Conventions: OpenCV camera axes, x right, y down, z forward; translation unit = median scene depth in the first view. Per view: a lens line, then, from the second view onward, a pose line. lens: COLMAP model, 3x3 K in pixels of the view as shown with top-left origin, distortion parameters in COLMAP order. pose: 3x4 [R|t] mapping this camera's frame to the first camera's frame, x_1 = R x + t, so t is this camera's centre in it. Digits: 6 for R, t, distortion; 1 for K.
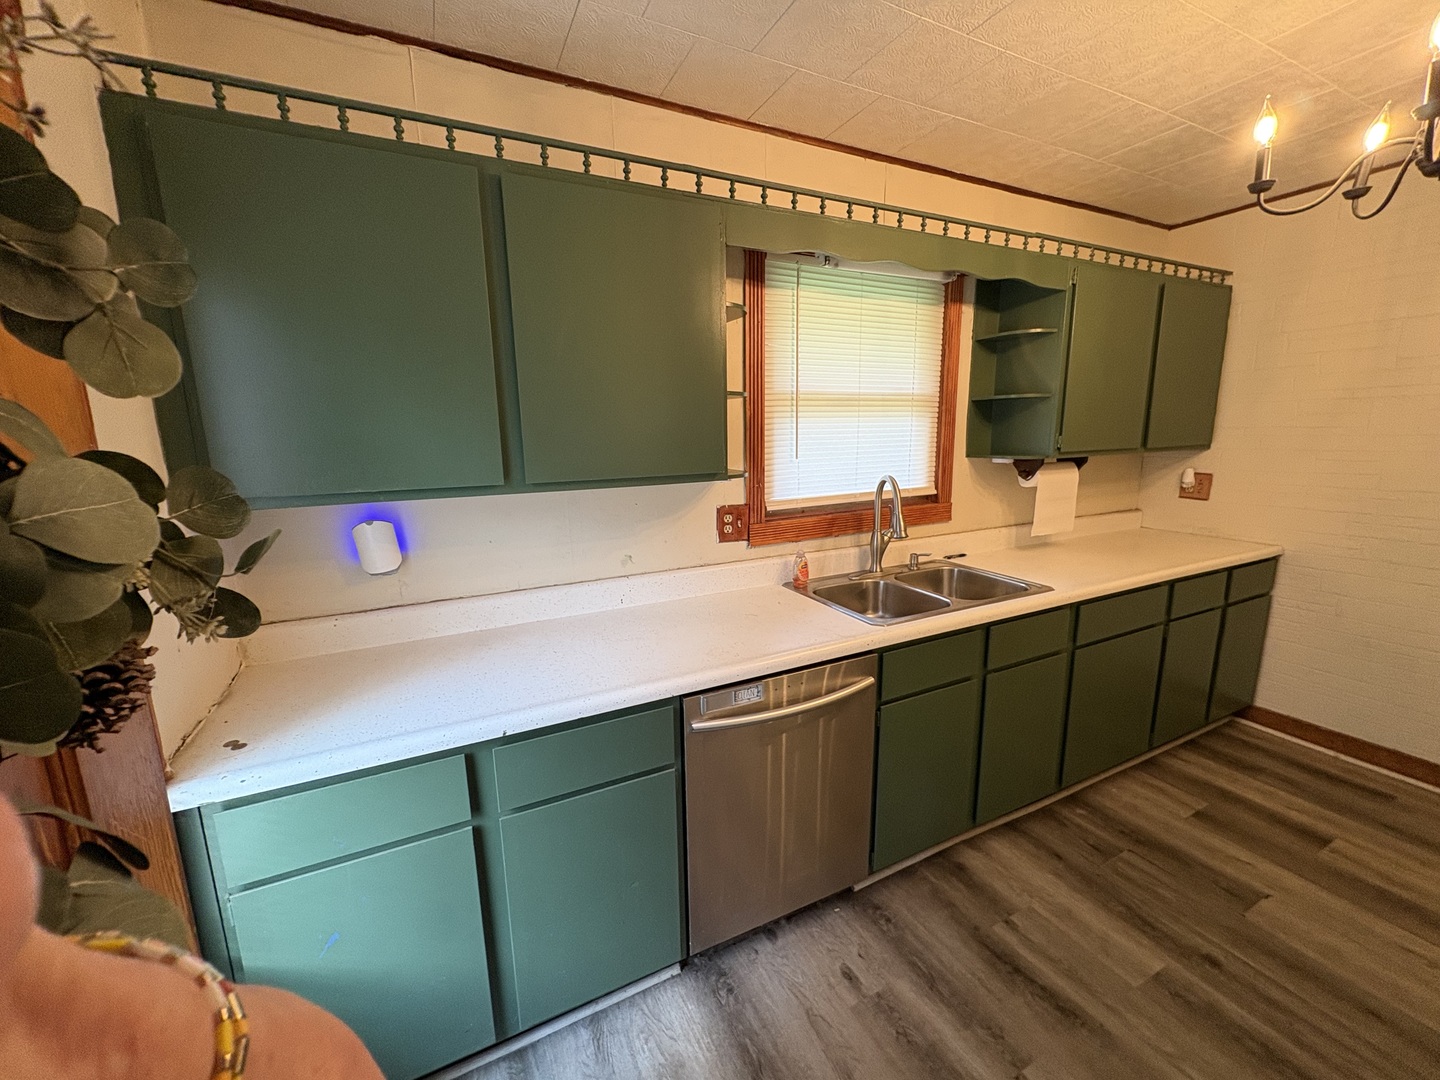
lens RADIAL K [[575.1, 0, 719.0], [0, 575.1, 540.7], [0, 0, 1]] dist [0.005222, -0.000990]
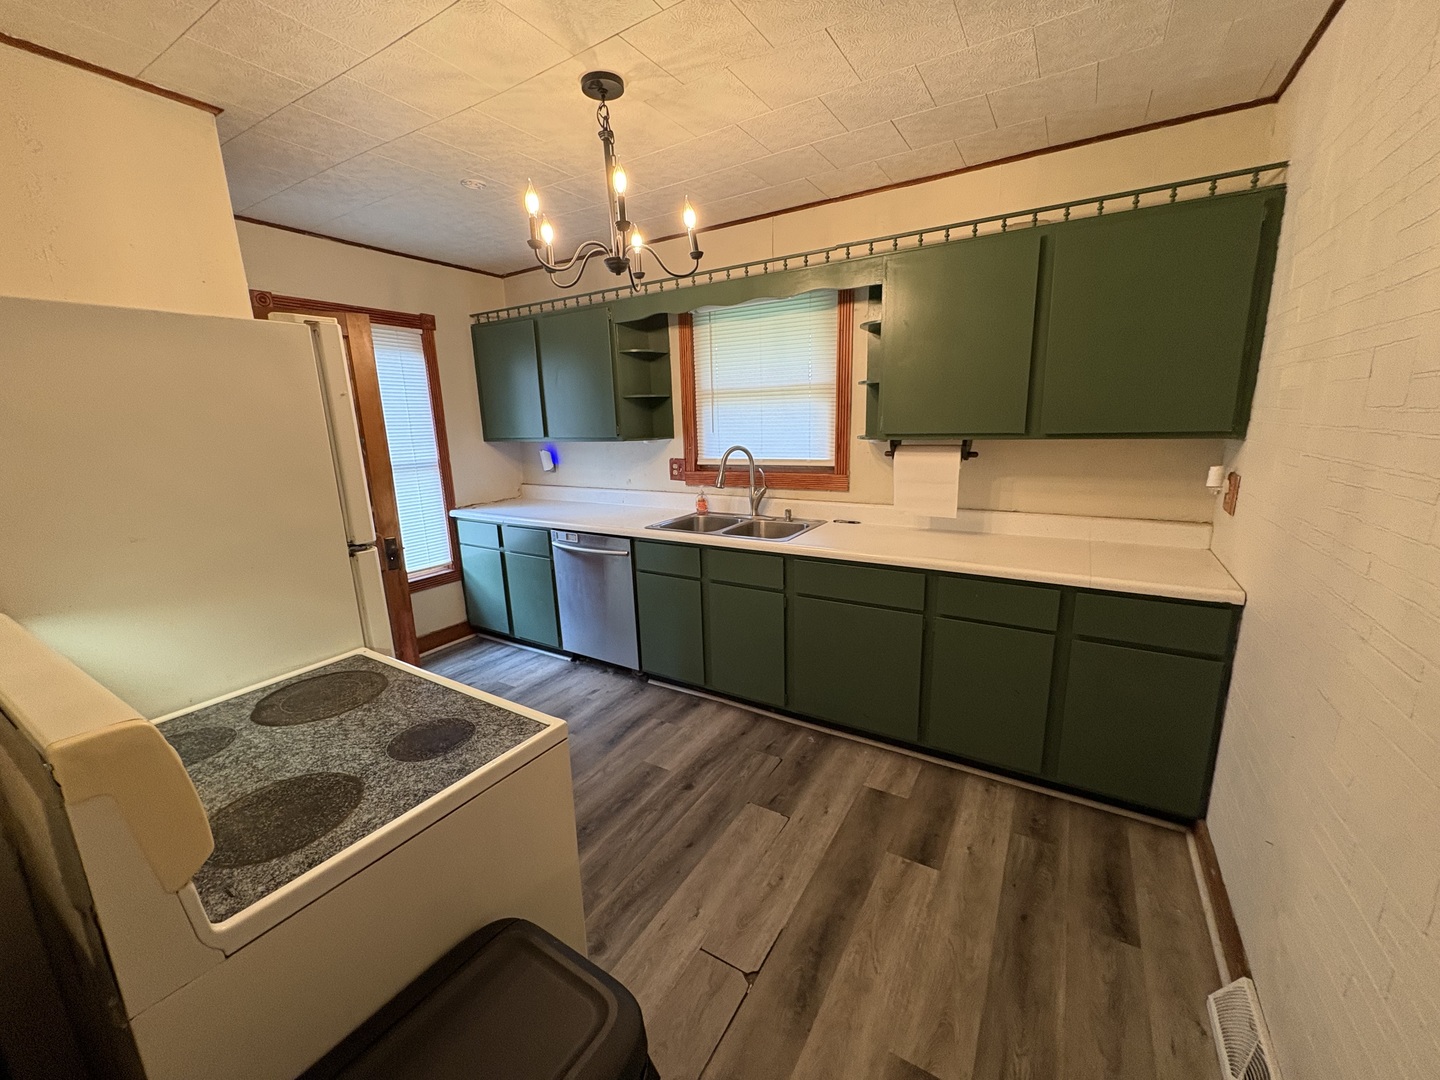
lens RADIAL K [[575.1, 0, 717.7], [0, 575.1, 540.5], [0, 0, 1]] dist [0.005222, -0.000990]
pose [[0.524991, 0.184539, -0.830861, 1.681831], [-0.143437, 0.981432, 0.127350, -0.063390], [0.838934, 0.052318, 0.541712, 0.209430]]
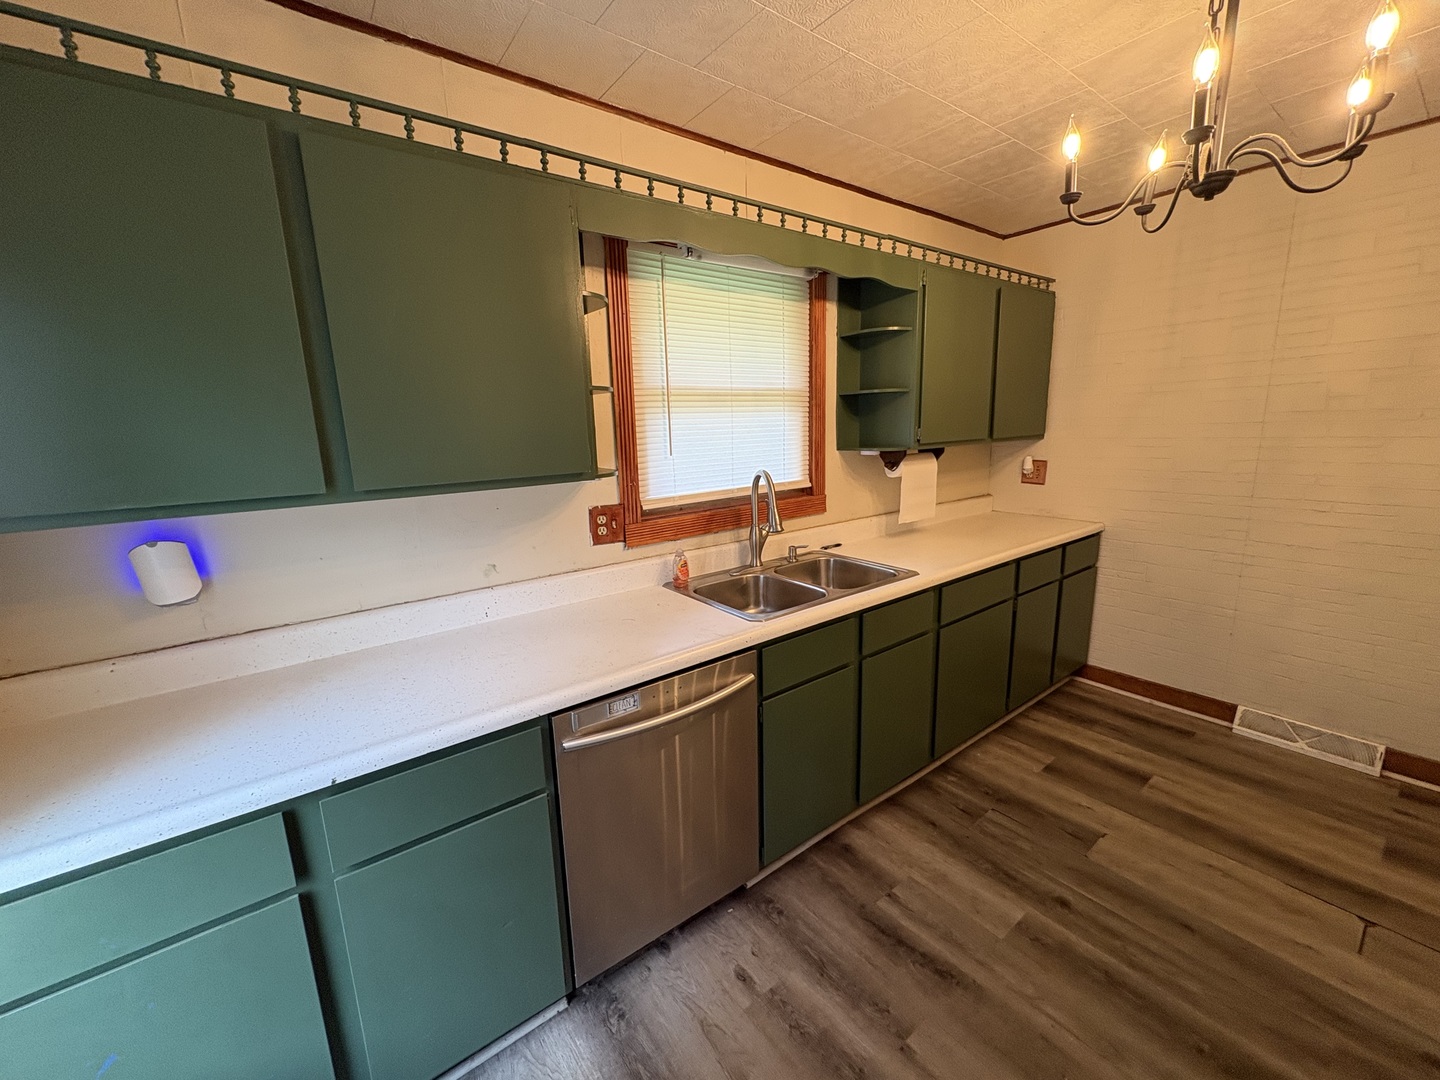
lens RADIAL K [[575.1, 0, 719.1], [0, 575.1, 540.2], [0, 0, 1]] dist [0.005222, -0.000990]
pose [[0.982395, -0.048532, 0.180401, 0.036403], [0.047540, 0.998821, 0.009820, -0.005161], [-0.180665, -0.001070, 0.983544, 0.029021]]
